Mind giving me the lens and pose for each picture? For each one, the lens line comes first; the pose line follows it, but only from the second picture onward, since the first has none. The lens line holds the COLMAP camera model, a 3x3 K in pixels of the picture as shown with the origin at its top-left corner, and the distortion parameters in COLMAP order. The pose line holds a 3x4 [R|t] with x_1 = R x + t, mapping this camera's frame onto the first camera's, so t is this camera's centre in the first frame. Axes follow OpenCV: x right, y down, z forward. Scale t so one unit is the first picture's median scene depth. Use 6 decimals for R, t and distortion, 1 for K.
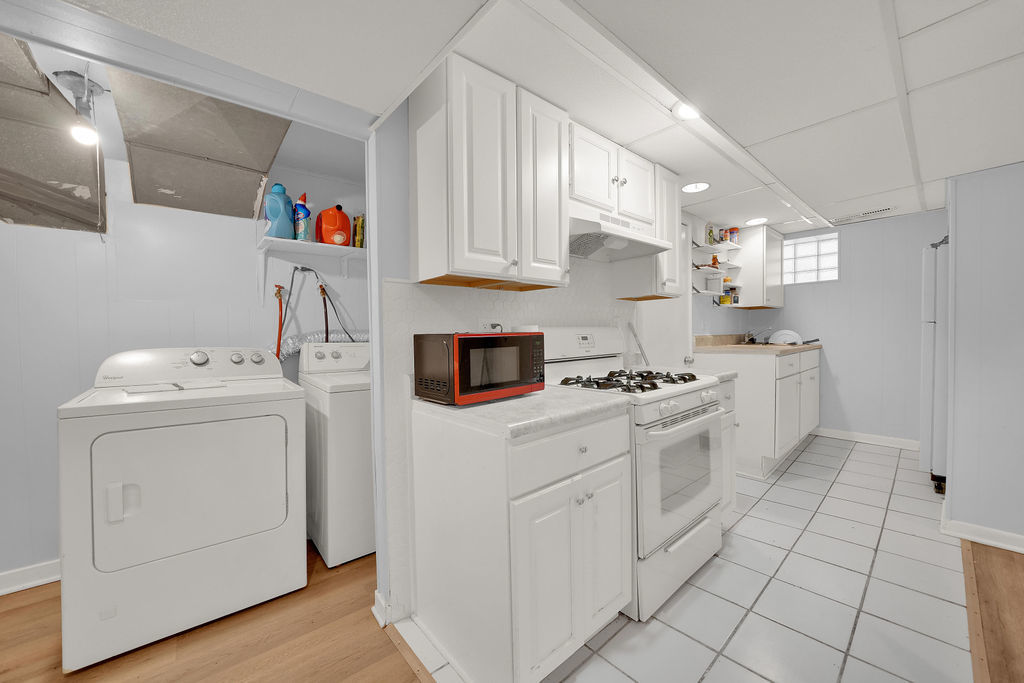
lens RADIAL K [[382.8, 0, 516.7], [0, 382.8, 339.6], [0, 0, 1]] dist [-0.021275, -0.000092]
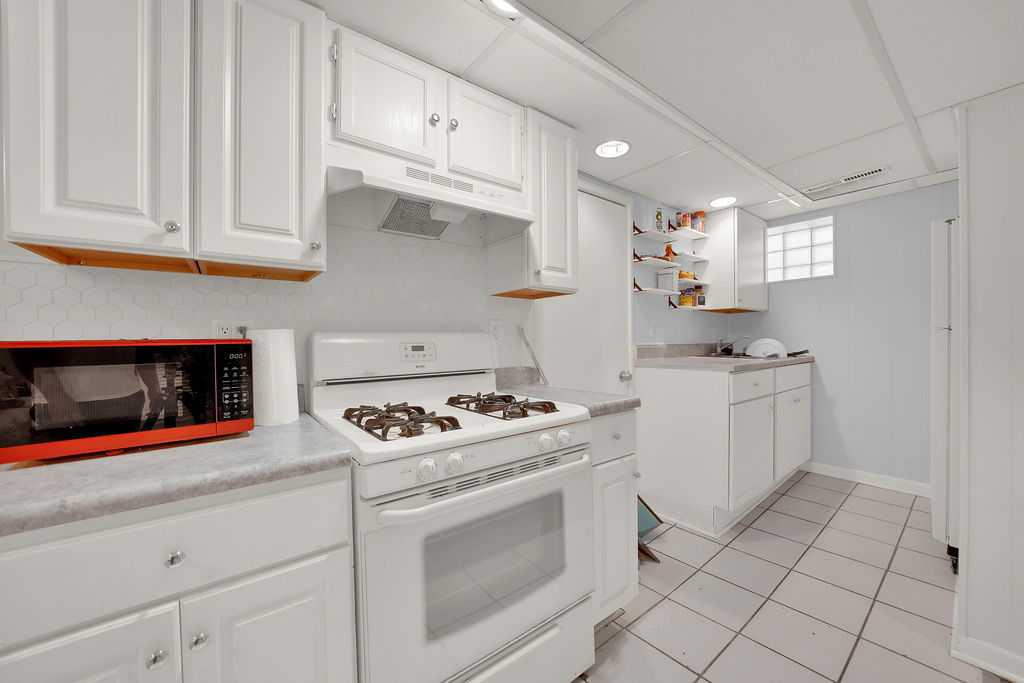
lens RADIAL K [[389.5, 0, 515.3], [0, 389.5, 339.9], [0, 0, 1]] dist [-0.019442, 0.000050]
pose [[0.998559, 0.005353, -0.053406, 0.273151], [-0.006355, 0.999807, -0.018603, -0.004765], [0.053296, 0.018916, 0.998400, 0.193263]]
